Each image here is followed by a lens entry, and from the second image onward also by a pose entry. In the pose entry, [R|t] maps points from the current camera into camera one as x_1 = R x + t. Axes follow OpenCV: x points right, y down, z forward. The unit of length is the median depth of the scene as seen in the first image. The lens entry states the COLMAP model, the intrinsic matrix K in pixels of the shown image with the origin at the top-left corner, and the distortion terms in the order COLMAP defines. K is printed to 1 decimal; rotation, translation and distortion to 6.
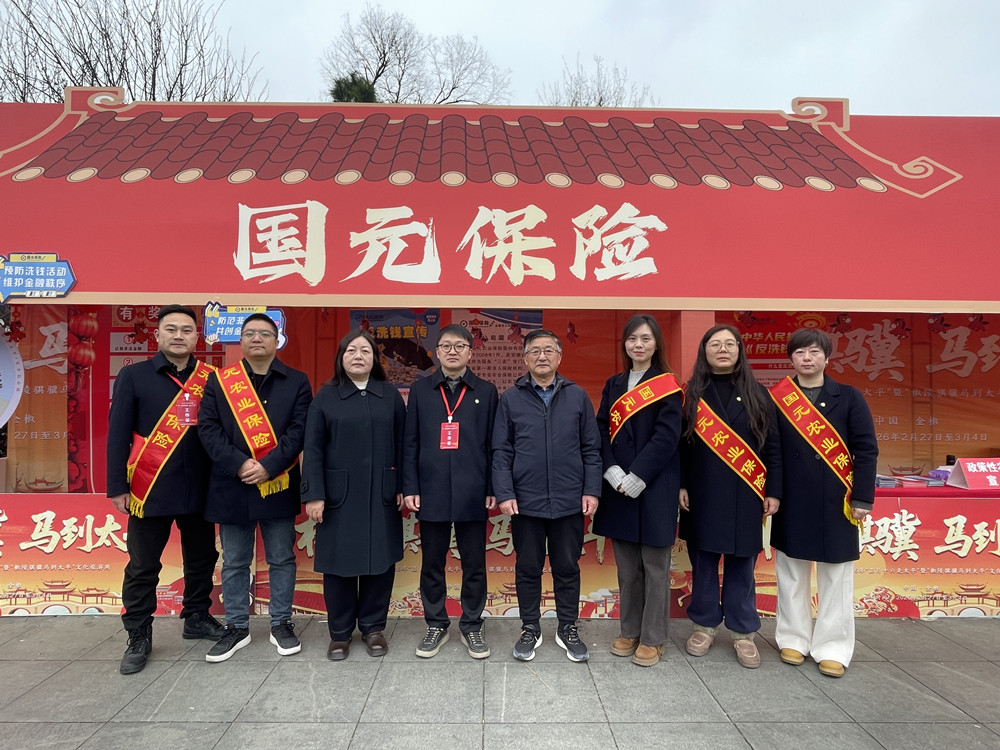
lens RADIAL K [[556.2, 0, 499.8], [0, 556.2, 378.1], [0, 0, 1]] dist [-0.002118, 0.000045]
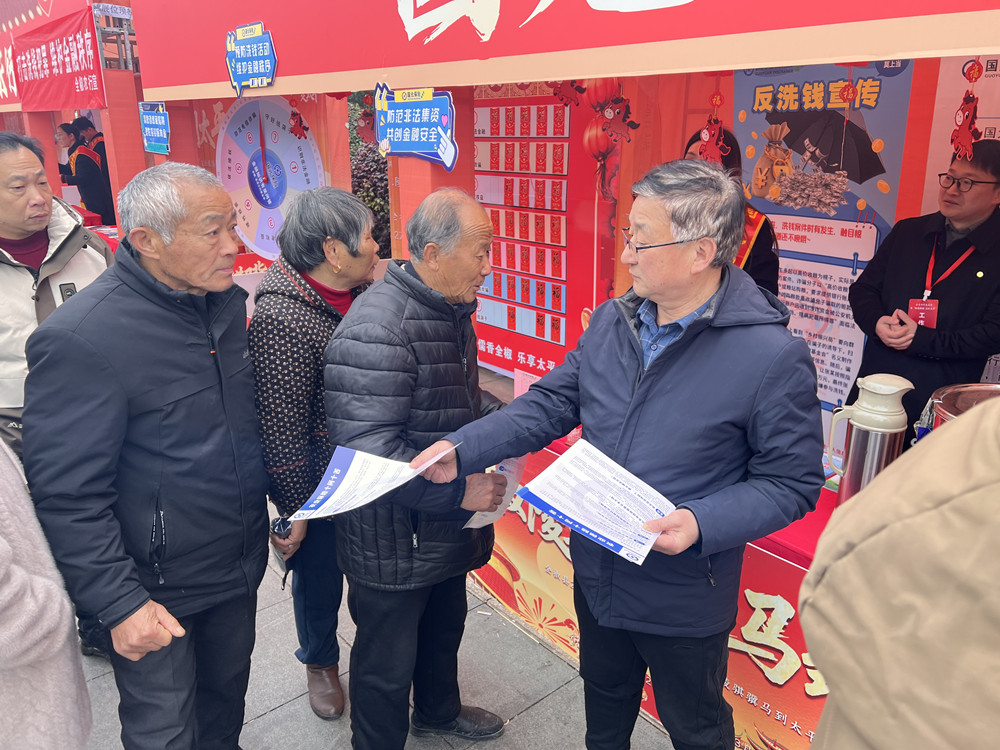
lens RADIAL K [[763.7, 0, 500.6], [0, 763.7, 371.2], [0, 0, 1]] dist [0.038699, 0.000712]
pose [[0.646277, 0.227013, -0.728554, 0.254605], [0.008755, 0.952457, 0.304546, -0.092215], [0.763052, -0.203200, 0.613564, 0.517534]]
